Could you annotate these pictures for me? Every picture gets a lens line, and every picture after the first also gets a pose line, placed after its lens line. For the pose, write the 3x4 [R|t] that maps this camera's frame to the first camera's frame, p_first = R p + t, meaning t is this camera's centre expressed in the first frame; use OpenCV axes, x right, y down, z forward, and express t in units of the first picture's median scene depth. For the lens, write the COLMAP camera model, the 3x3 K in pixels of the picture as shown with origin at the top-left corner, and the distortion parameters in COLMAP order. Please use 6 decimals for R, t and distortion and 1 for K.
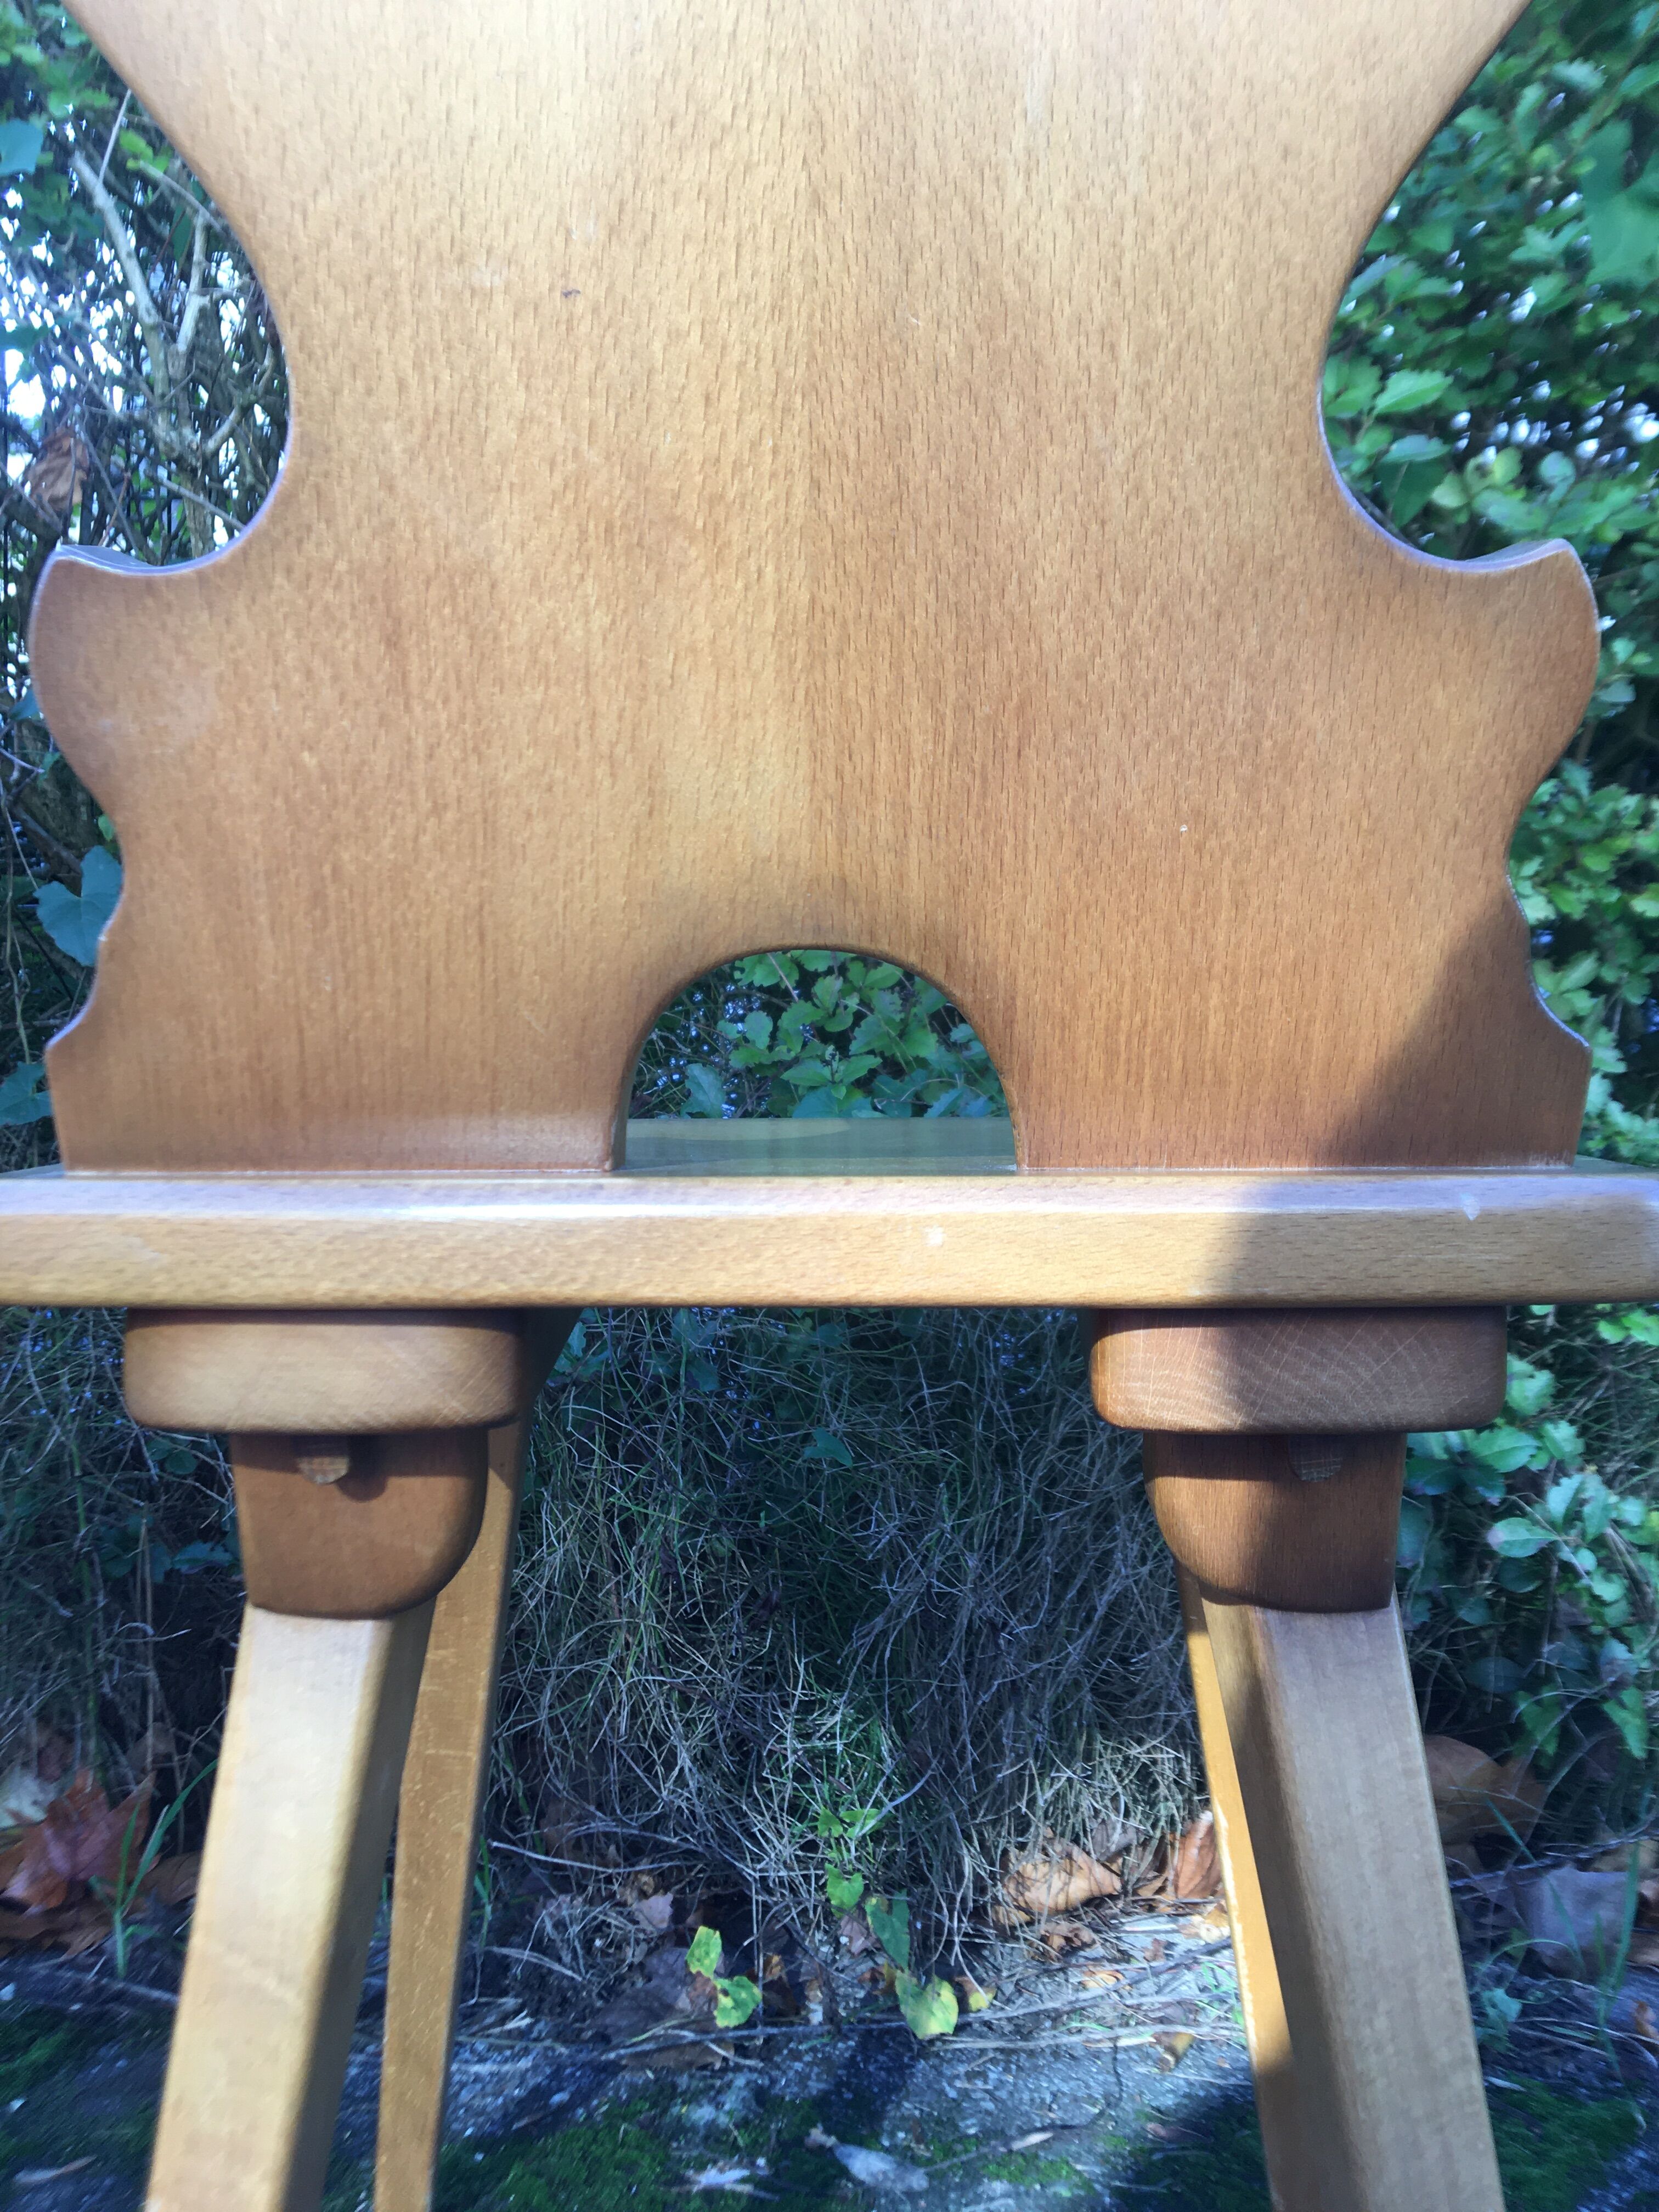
lens RADIAL K [[1886.5, 0, 822.9], [0, 1886.5, 1105.4], [0, 0, 1]] dist [0.086520, -0.122708]
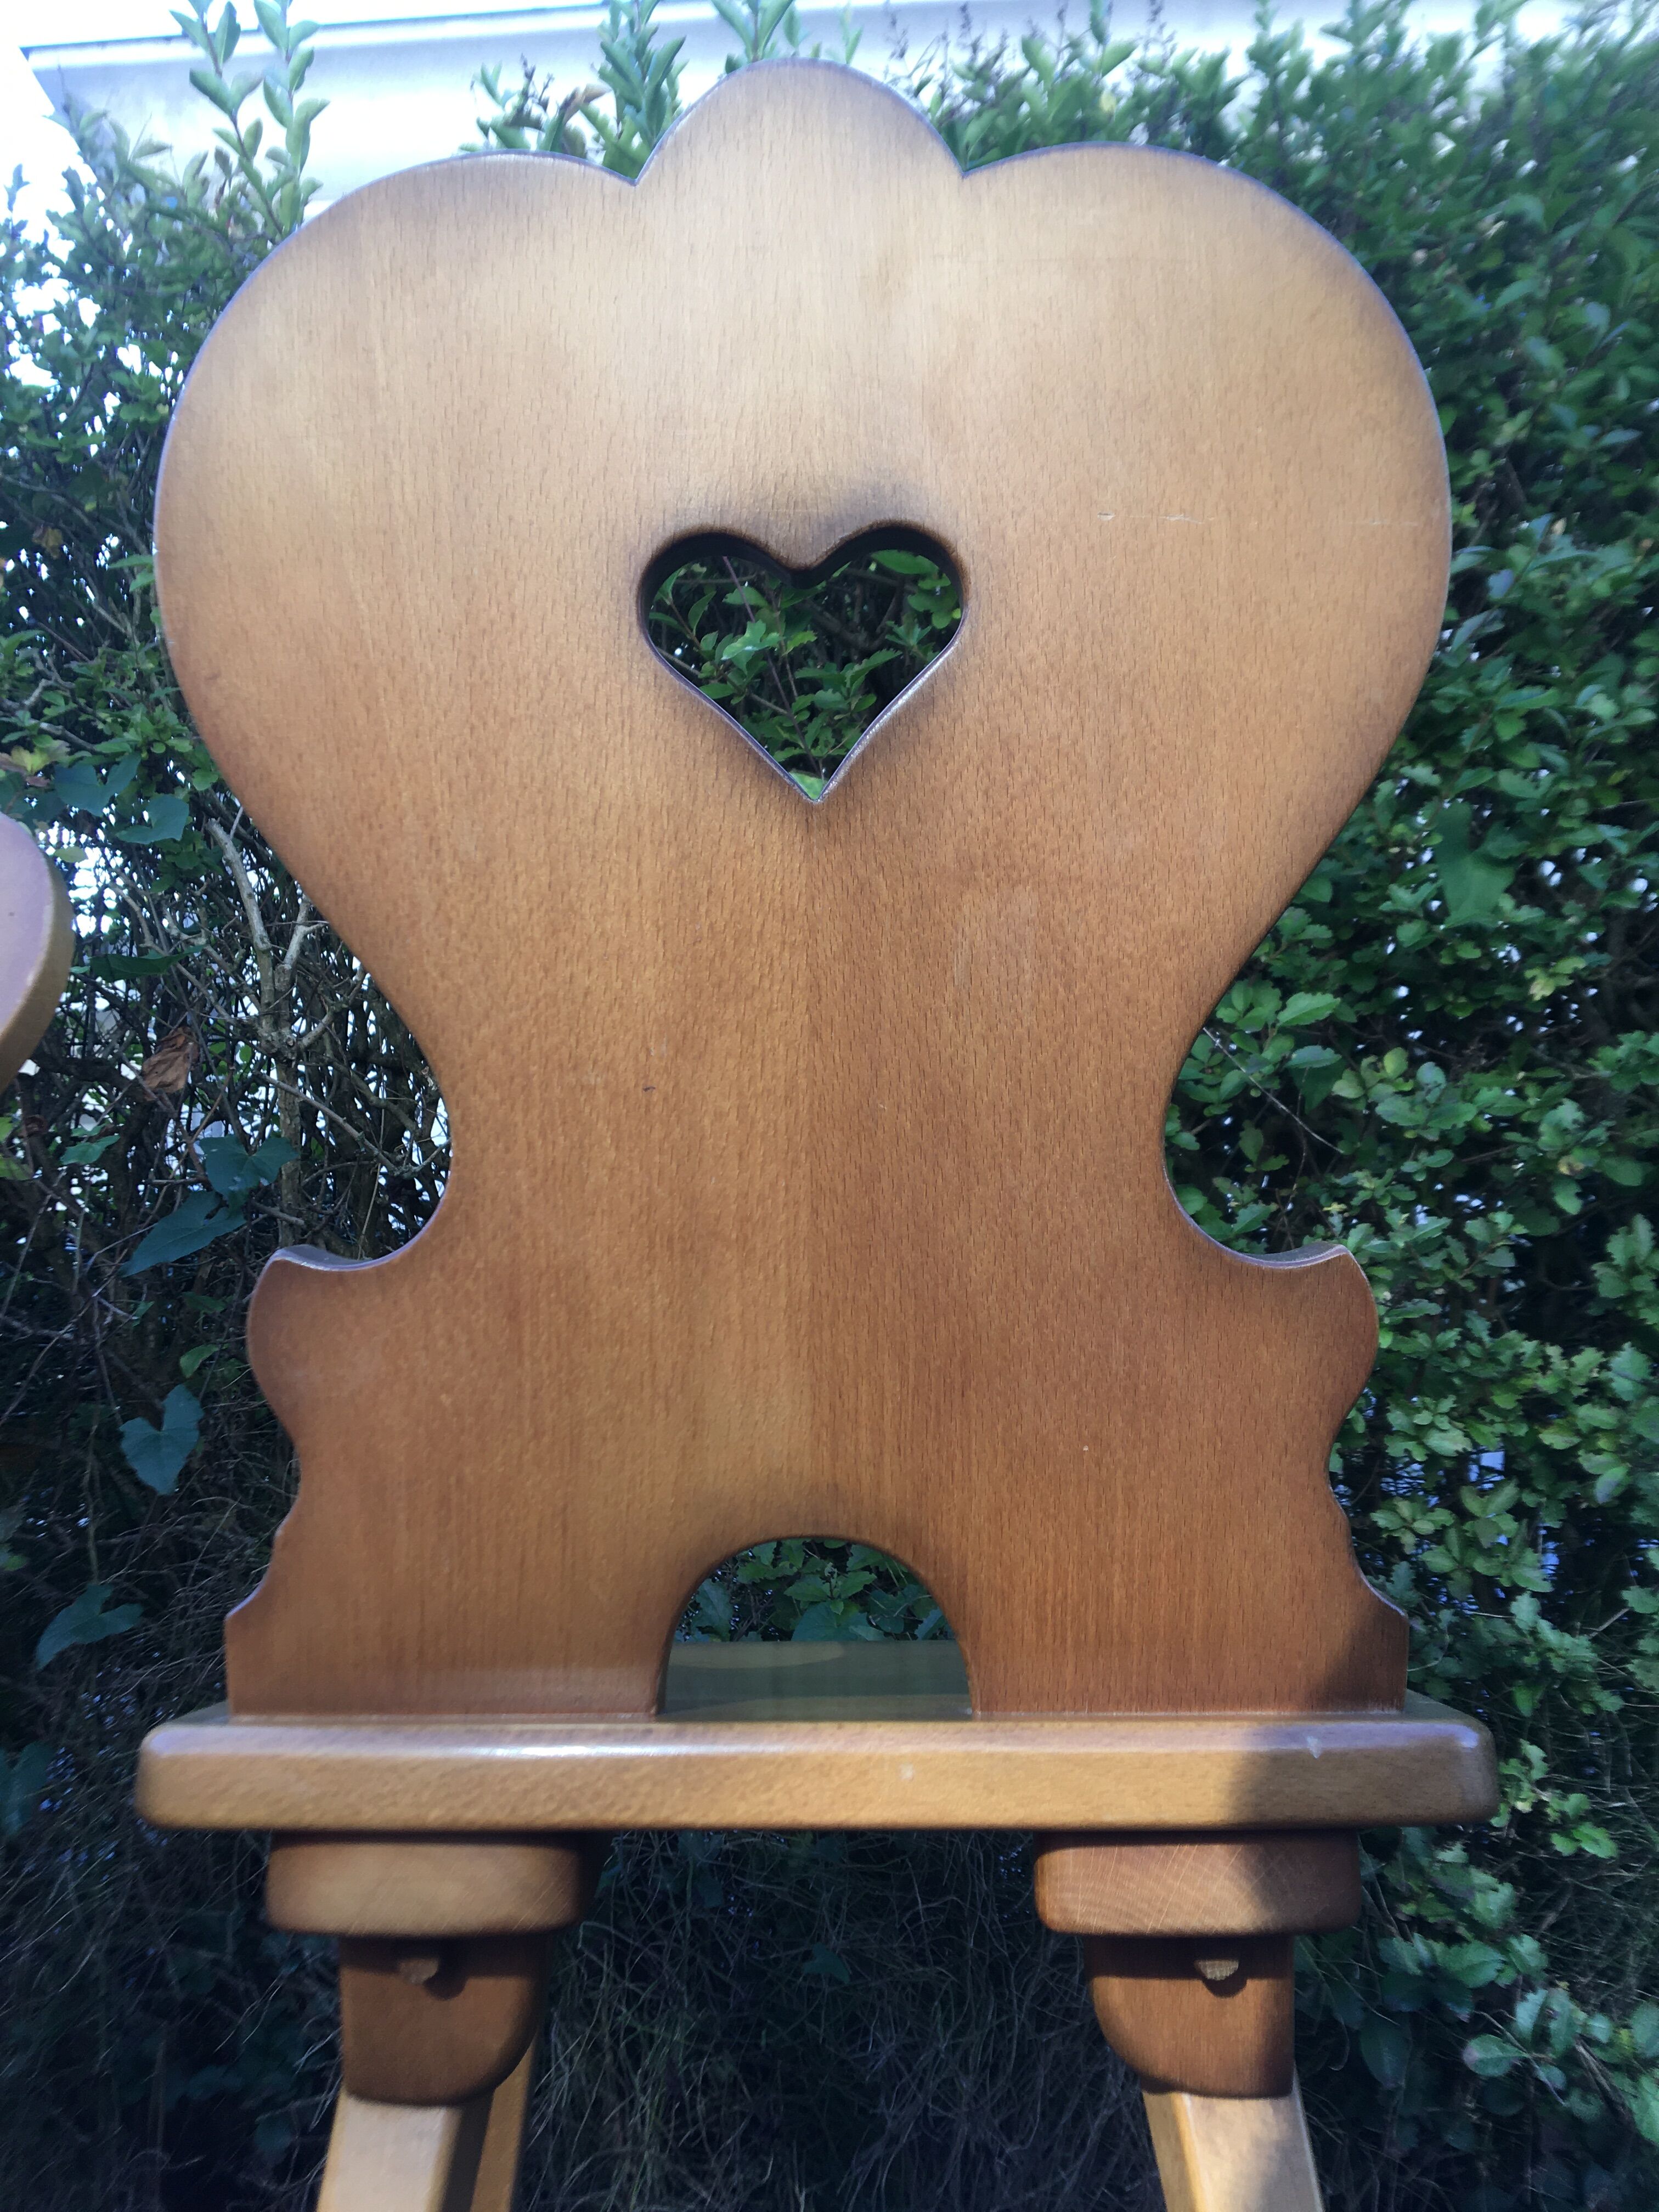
lens RADIAL K [[1886.5, 0, 824.3], [0, 1886.5, 1092.8], [0, 0, 1]] dist [0.086520, -0.122708]
pose [[0.999998, -0.001753, 0.000757, 0.001993], [0.001887, 0.967678, -0.252180, -0.047759], [-0.000290, 0.252181, 0.967680, -0.357379]]
